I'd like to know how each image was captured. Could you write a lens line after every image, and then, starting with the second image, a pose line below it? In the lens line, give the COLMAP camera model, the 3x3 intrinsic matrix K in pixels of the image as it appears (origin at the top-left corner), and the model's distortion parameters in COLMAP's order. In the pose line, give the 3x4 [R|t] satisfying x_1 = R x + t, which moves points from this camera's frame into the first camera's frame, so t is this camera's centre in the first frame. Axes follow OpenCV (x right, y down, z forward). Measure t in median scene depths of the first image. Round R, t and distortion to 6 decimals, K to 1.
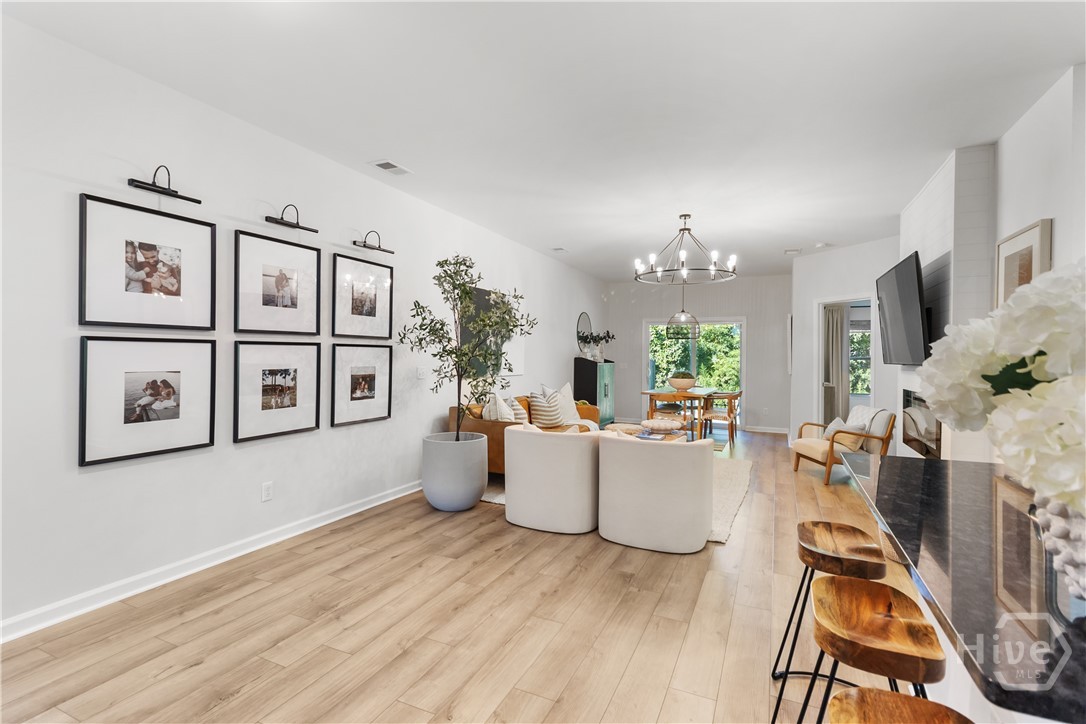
lens RADIAL K [[508.7, 0, 543.0], [0, 508.7, 353.2], [0, 0, 1]] dist [0.001614, 0.000457]
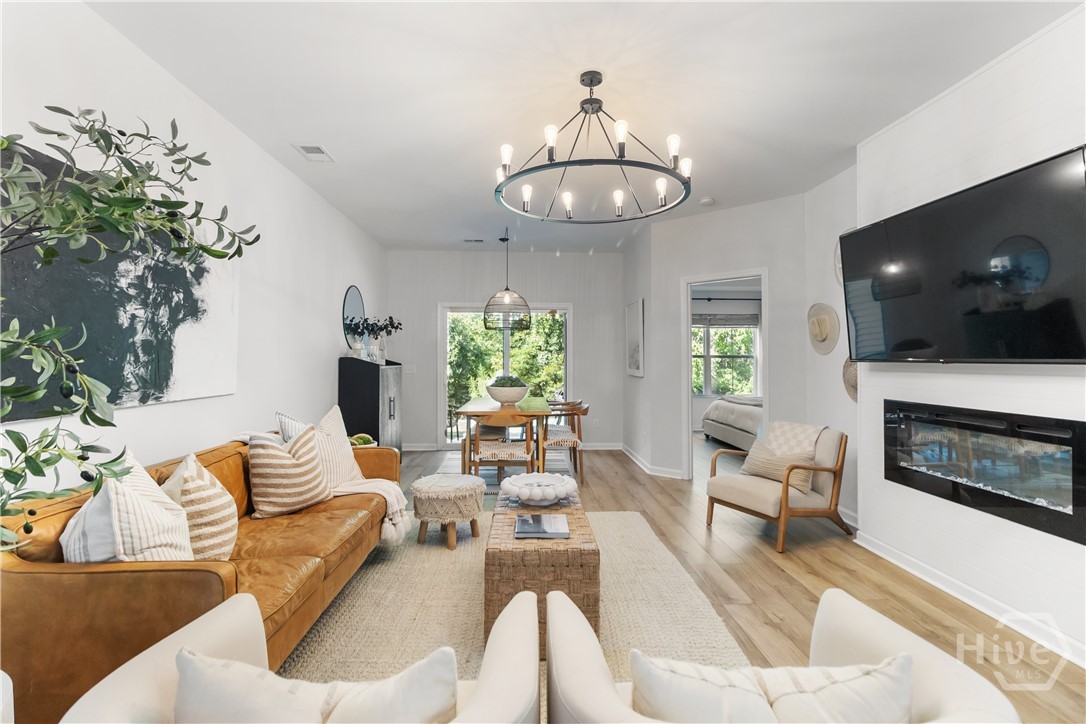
lens RADIAL K [[508.7, 0, 543.0], [0, 508.7, 353.2], [0, 0, 1]] dist [0.001614, 0.000457]
pose [[0.888823, -0.004202, 0.458231, -0.000028], [0.004411, 0.999990, 0.000614, 0.005401], [-0.458229, 0.001475, 0.888833, 0.471094]]
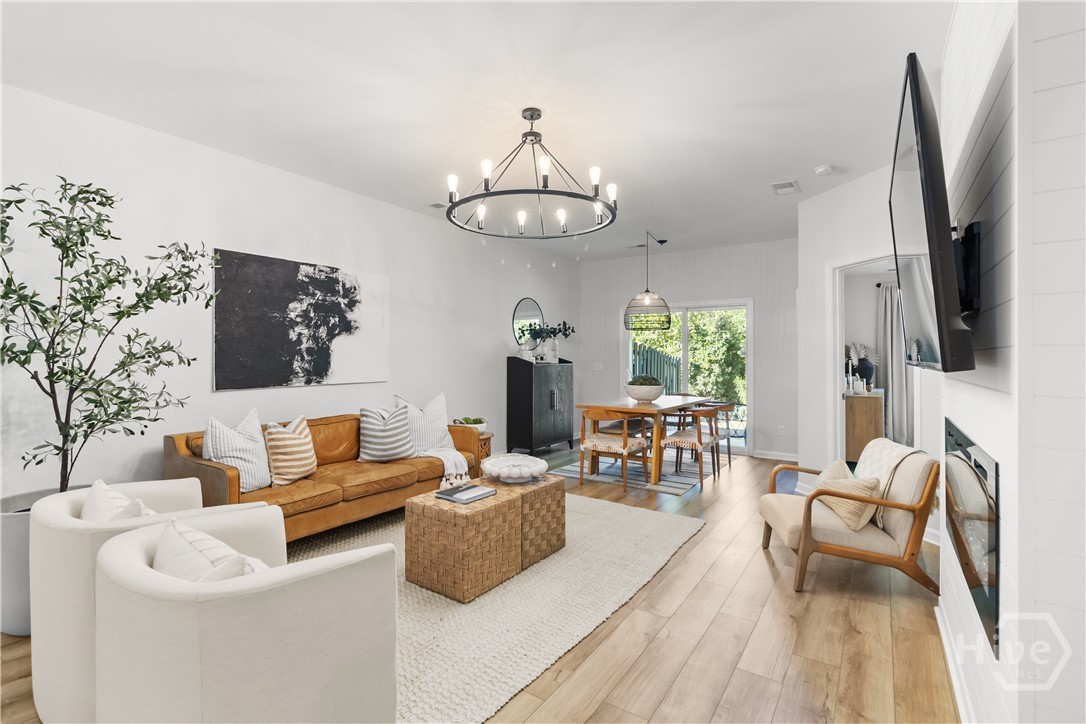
lens RADIAL K [[501.3, 0, 540.2], [0, 501.3, 349.9], [0, 0, 1]] dist [0.003113, 0.000186]
pose [[0.986348, -0.011143, -0.164295, 0.315314], [0.010067, 0.999922, -0.007379, 0.005538], [0.164364, 0.005625, 0.986384, 0.361509]]
